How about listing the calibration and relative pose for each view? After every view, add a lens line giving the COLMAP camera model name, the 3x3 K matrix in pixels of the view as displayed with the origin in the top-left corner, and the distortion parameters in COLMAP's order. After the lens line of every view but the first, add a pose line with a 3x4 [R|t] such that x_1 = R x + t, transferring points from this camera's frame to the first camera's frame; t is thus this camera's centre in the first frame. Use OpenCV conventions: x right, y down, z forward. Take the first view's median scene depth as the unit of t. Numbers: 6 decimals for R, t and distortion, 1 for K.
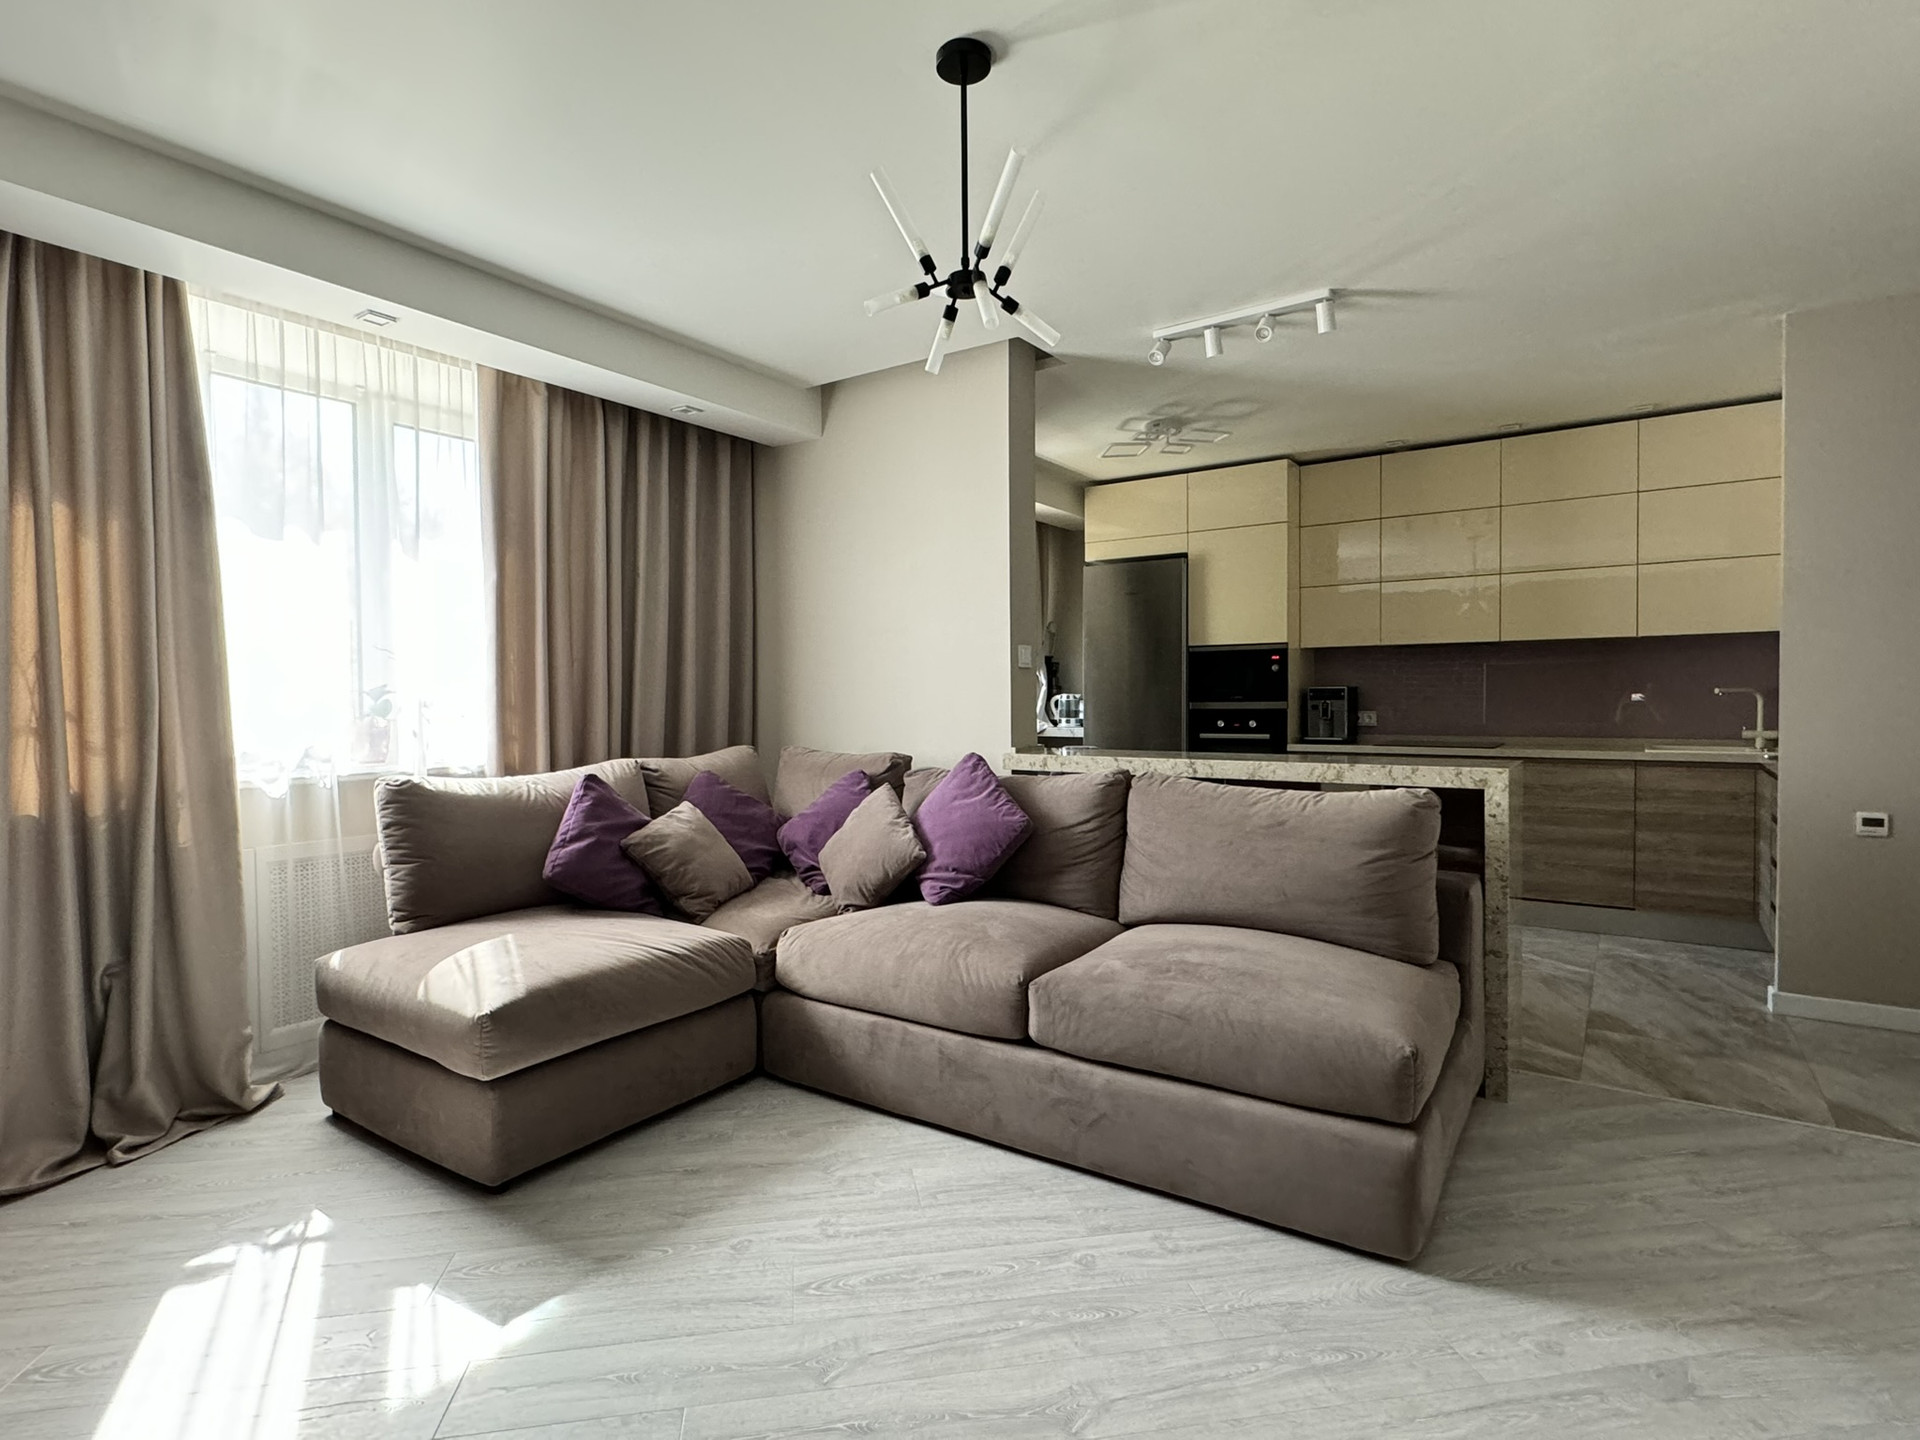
lens RADIAL K [[969.1, 0, 959.6], [0, 969.1, 723.3], [0, 0, 1]] dist [0.000810, 0.000045]
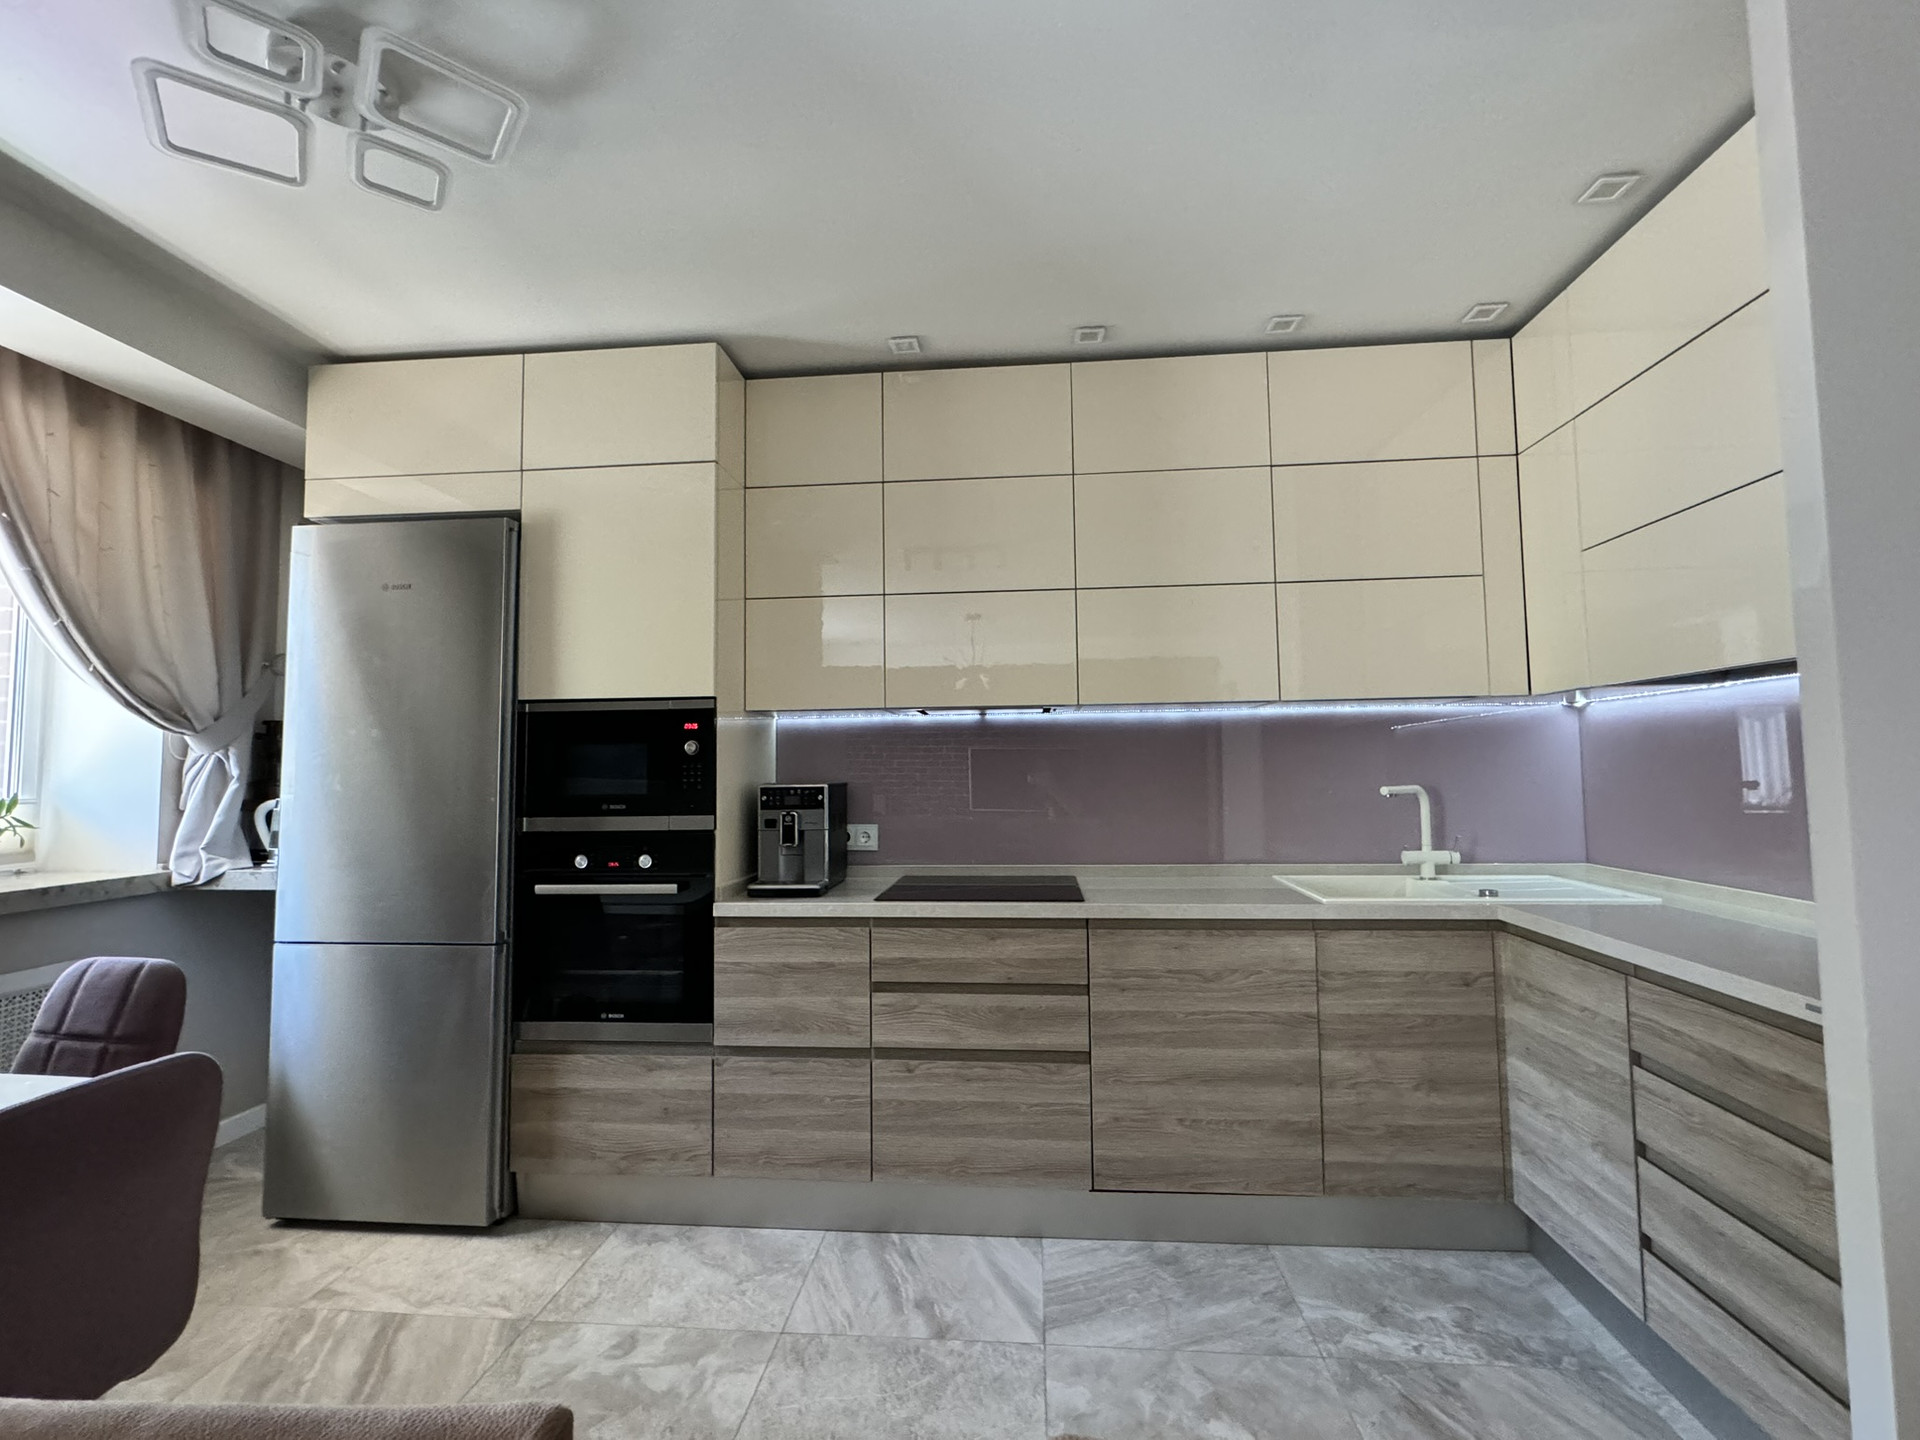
lens RADIAL K [[837.6, 0, 957.9], [0, 837.6, 720.5], [0, 0, 1]] dist [0.000080, 0.000267]
pose [[0.868946, 0.027307, 0.494154, 0.405327], [0.019299, 0.995848, -0.088968, -0.052463], [-0.494531, 0.086845, 0.864810, 0.978217]]
